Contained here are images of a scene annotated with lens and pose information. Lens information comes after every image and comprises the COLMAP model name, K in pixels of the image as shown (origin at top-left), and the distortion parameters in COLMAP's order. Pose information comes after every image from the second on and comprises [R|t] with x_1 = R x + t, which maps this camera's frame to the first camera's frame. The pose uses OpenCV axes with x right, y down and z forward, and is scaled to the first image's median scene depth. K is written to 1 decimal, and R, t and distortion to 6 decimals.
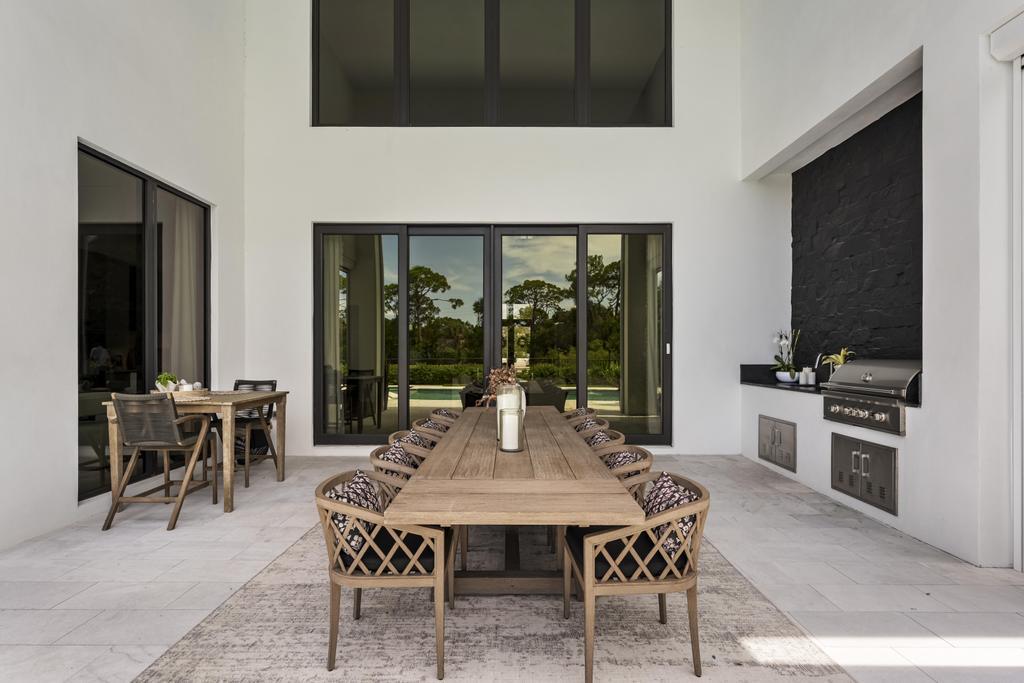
lens RADIAL K [[466.3, 0, 513.0], [0, 466.3, 352.2], [0, 0, 1]] dist [0.001066, 0.000125]
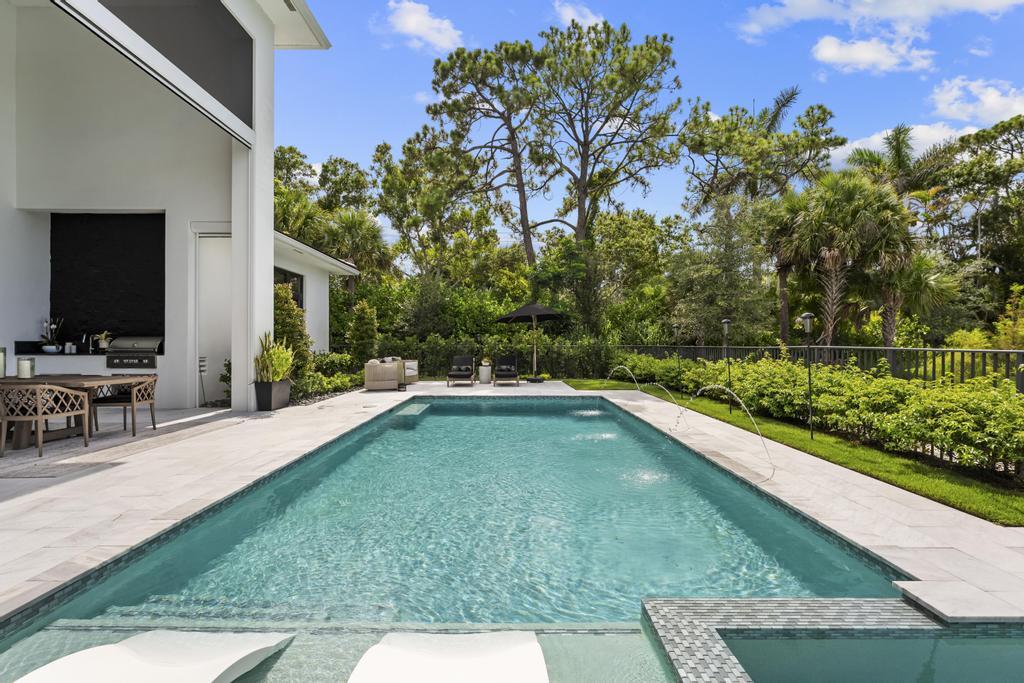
lens RADIAL K [[485.0, 0, 509.6], [0, 485.0, 342.5], [0, 0, 1]] dist [-0.001233, 0.000304]
pose [[0.002365, 0.001777, 0.999996, -1.073139], [-0.005115, 0.999985, -0.001765, 0.029711], [-0.999984, -0.005110, 0.002374, -0.530692]]
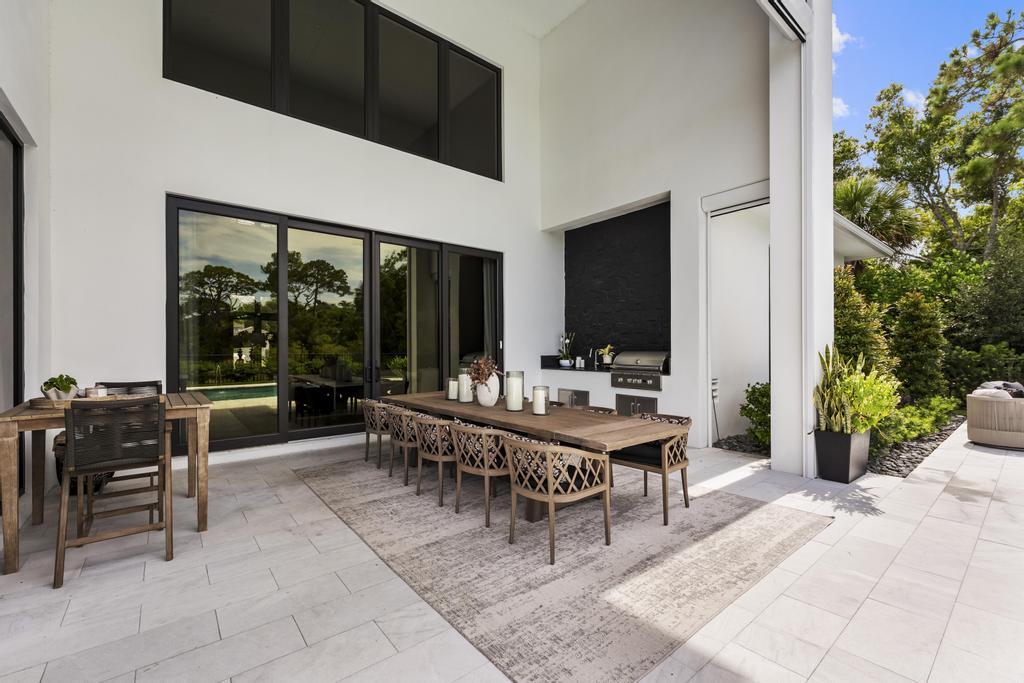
lens RADIAL K [[427.2, 0, 509.3], [0, 427.2, 347.8], [0, 0, 1]] dist [-0.000725, -0.000327]
pose [[0.779170, -0.000661, 0.626812, -0.493172], [0.000002, 0.999999, 0.001053, 0.000762], [-0.626812, -0.000820, 0.779170, 0.016452]]
